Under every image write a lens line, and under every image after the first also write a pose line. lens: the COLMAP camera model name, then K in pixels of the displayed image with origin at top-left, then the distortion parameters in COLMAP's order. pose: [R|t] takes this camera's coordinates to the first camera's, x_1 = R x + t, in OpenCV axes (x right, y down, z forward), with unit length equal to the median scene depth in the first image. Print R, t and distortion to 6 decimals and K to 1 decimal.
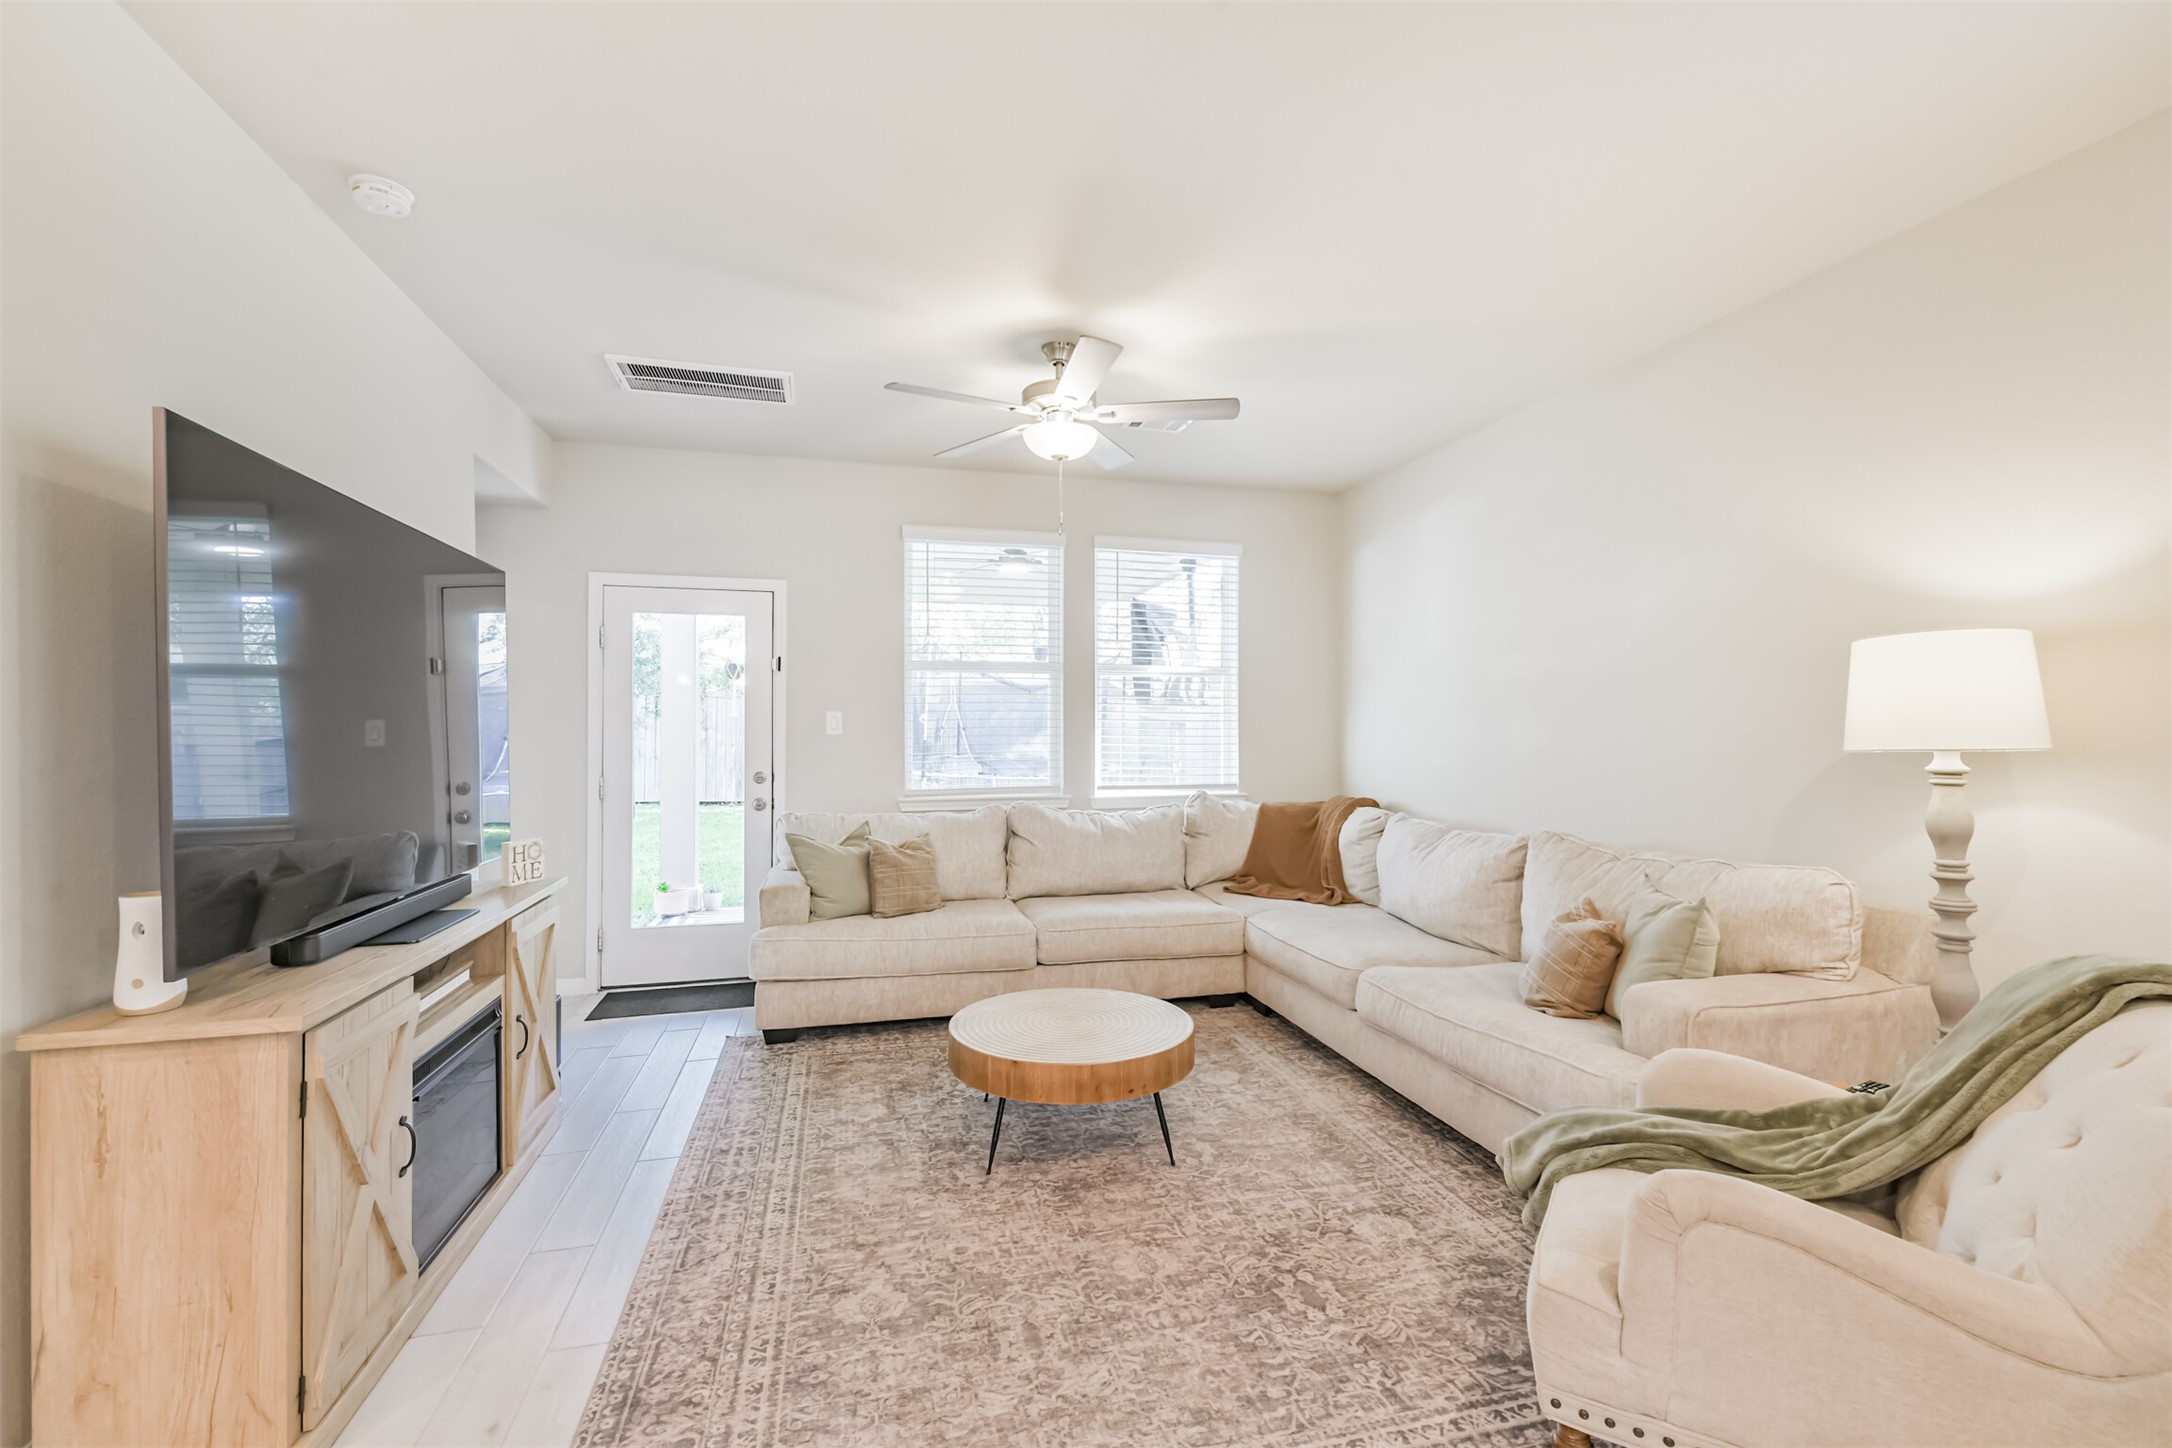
lens RADIAL K [[932.8, 0, 1090.8], [0, 932.8, 725.7], [0, 0, 1]] dist [0.021568, -0.006925]
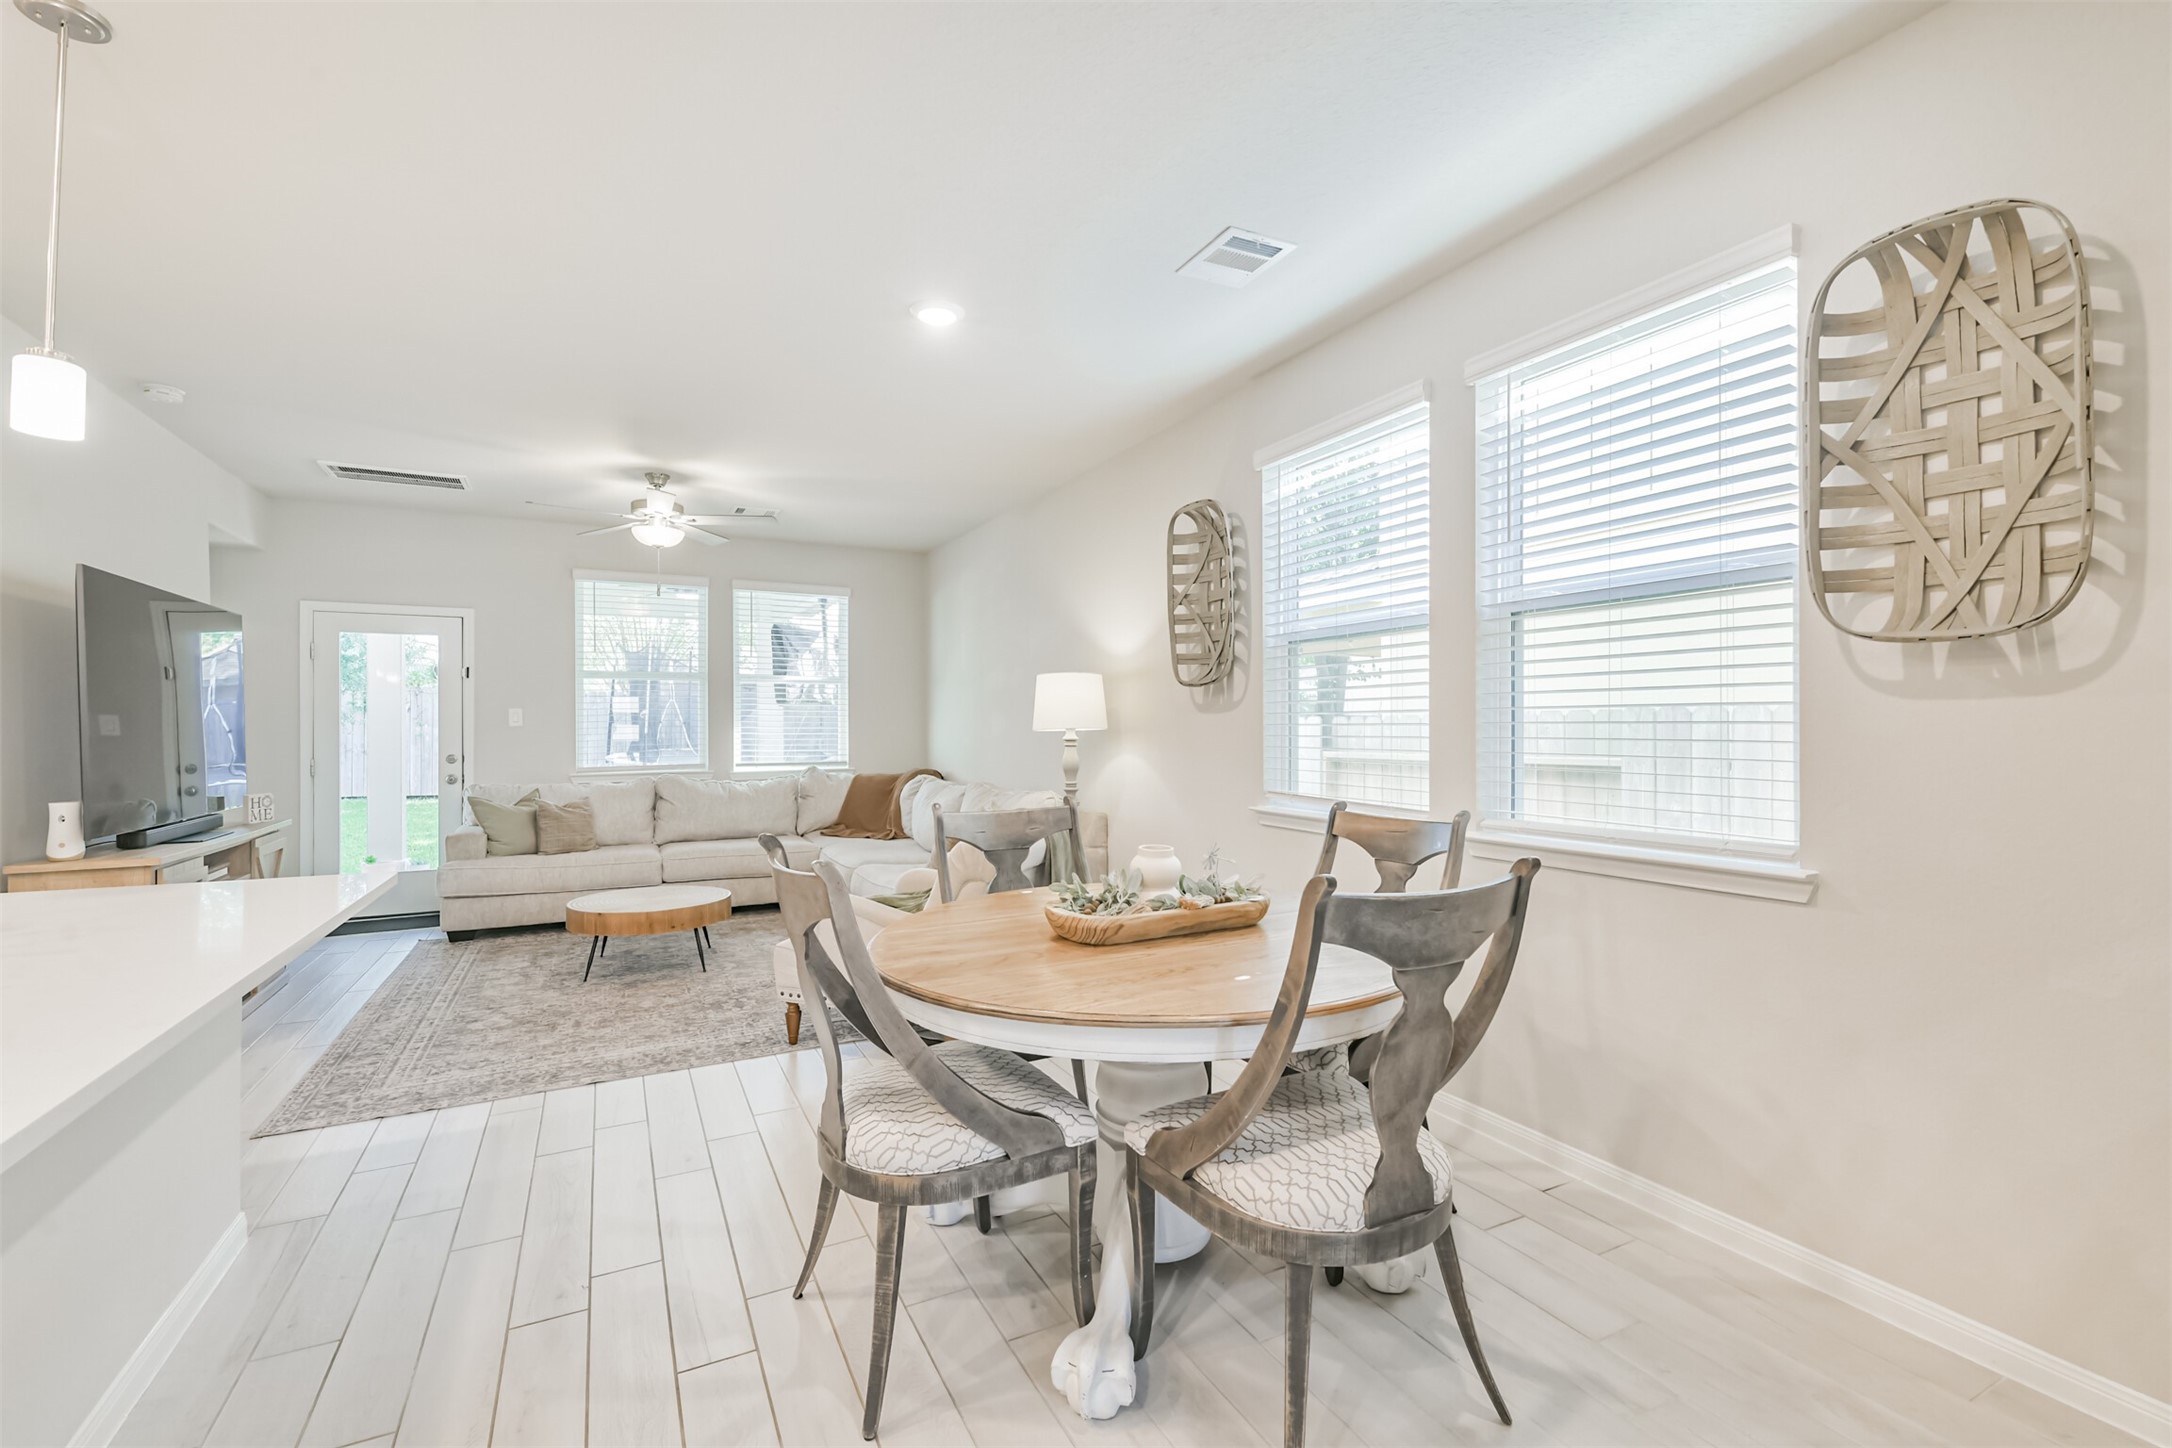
lens RADIAL K [[932.8, 0, 1093.1], [0, 932.8, 724.9], [0, 0, 1]] dist [0.021568, -0.006925]
pose [[0.975636, -0.003089, 0.219372, 0.420913], [0.002164, 0.999988, 0.004455, 0.005810], [-0.219383, -0.003872, 0.975631, -0.872691]]
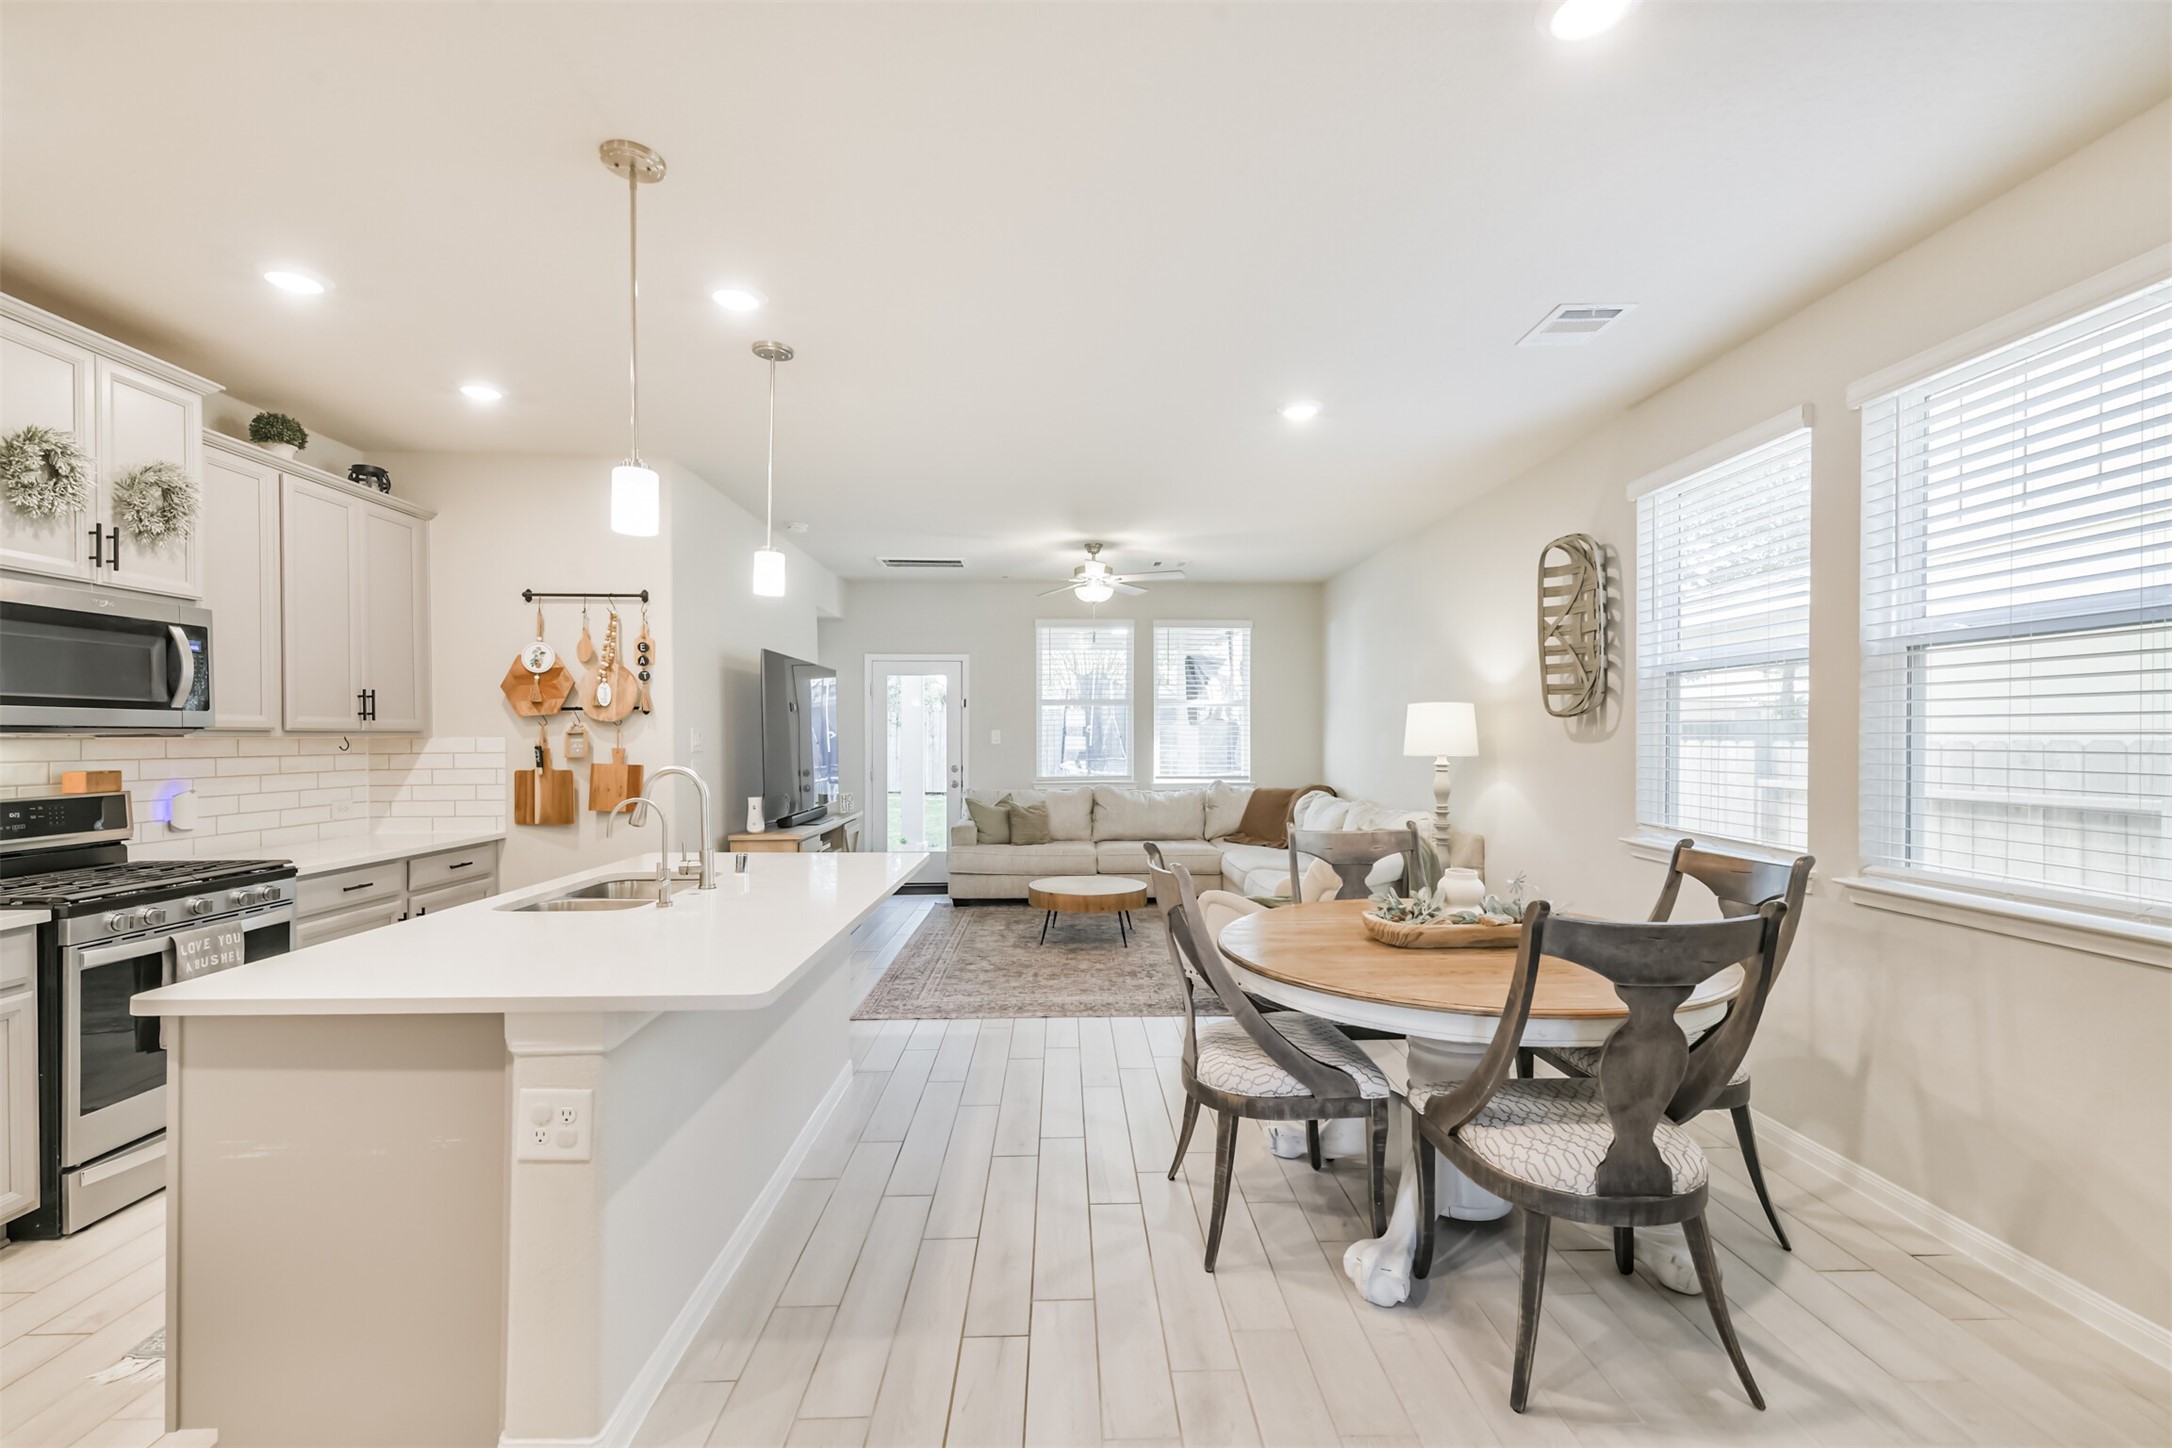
lens RADIAL K [[932.8, 0, 1095.1], [0, 932.8, 740.6], [0, 0, 1]] dist [0.021568, -0.006925]
pose [[0.975098, 0.001790, -0.221767, 0.503363], [0.000915, 0.999926, 0.012094, -0.029918], [0.221773, -0.011995, 0.975025, -1.115298]]
